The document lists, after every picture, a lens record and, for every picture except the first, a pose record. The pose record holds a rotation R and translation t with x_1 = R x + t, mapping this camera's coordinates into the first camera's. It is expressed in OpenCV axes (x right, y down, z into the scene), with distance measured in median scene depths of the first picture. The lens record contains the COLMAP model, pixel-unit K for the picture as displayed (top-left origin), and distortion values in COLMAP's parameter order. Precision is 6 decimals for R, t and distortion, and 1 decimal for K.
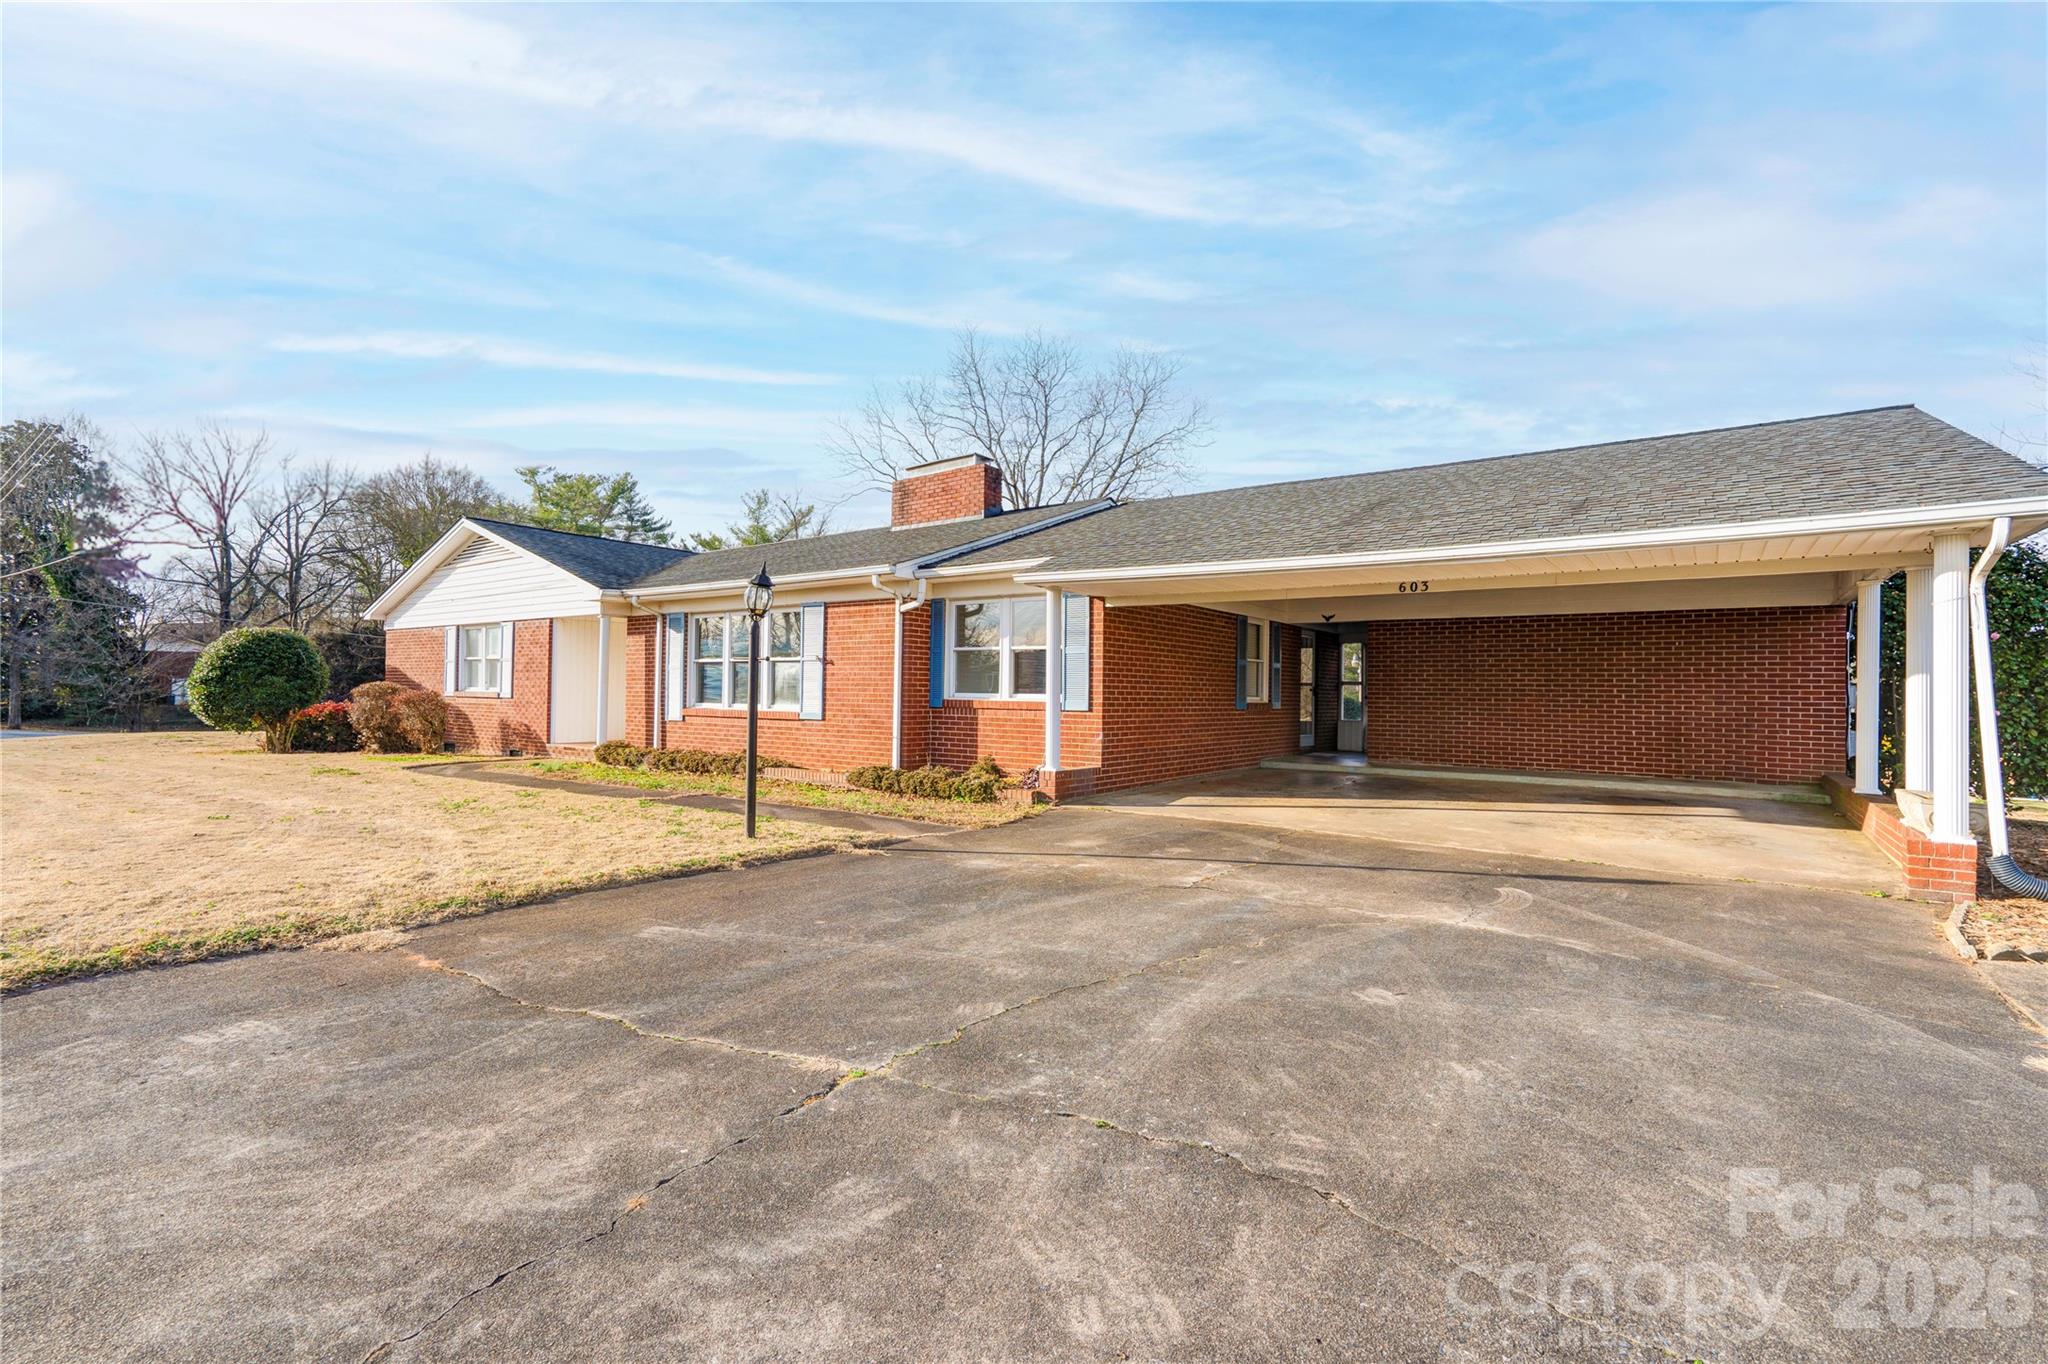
lens RADIAL K [[924.6, 0, 1023.8], [0, 924.6, 676.6], [0, 0, 1]] dist [-0.000299, 0.009748]
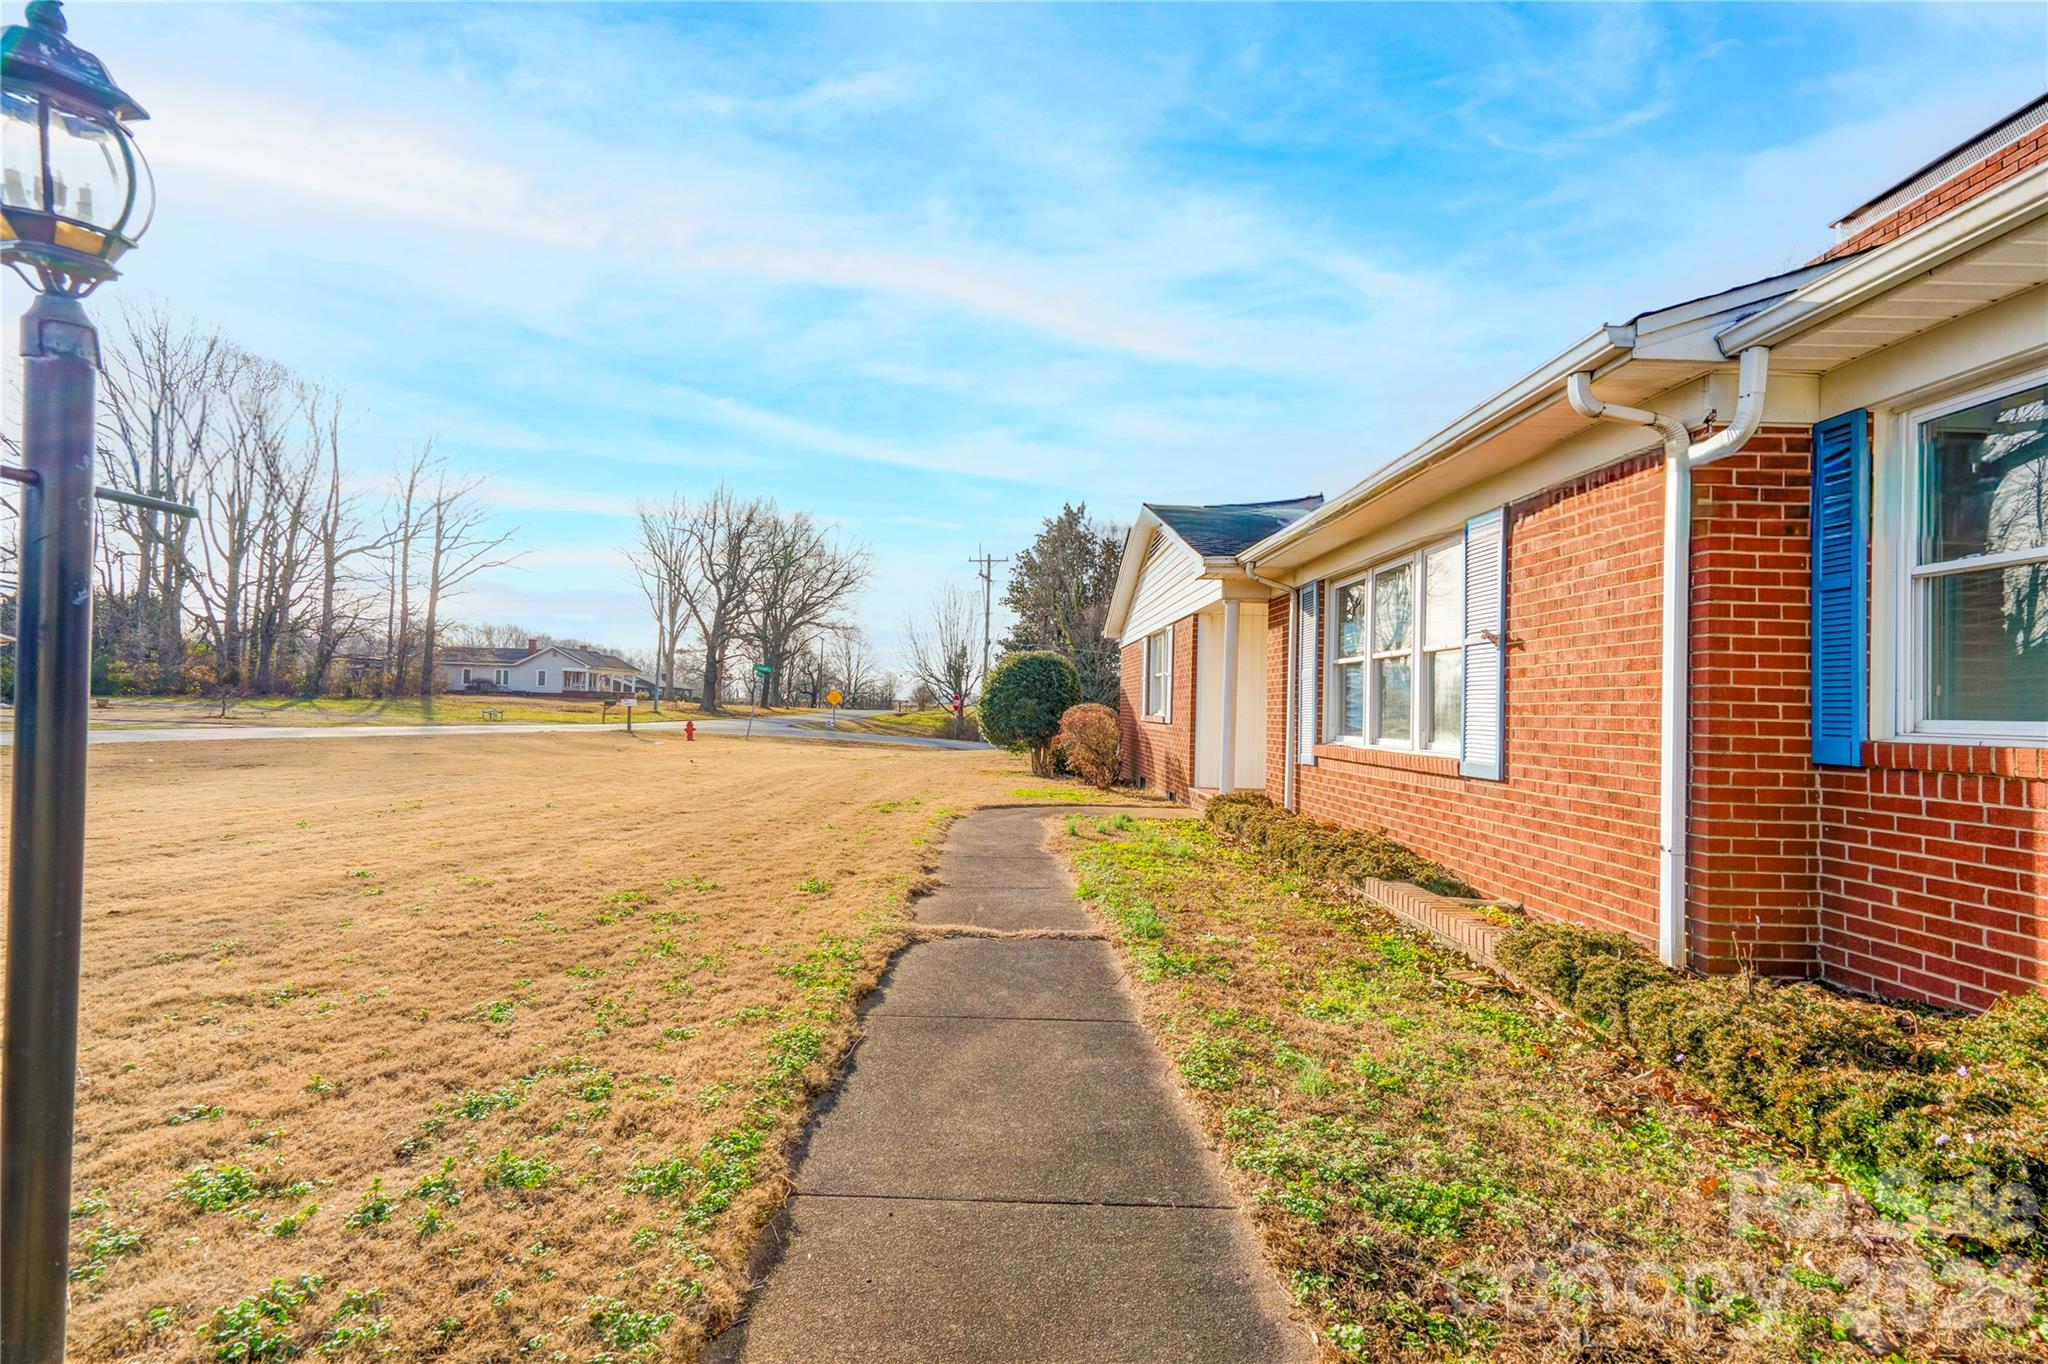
lens RADIAL K [[924.6, 0, 1023.8], [0, 924.6, 676.6], [0, 0, 1]] dist [-0.000299, 0.009748]
pose [[0.583149, -0.028749, -0.811856, -0.000932], [-0.000194, 0.999369, -0.035529, 0.014115], [0.812365, 0.020876, 0.582775, 0.575046]]
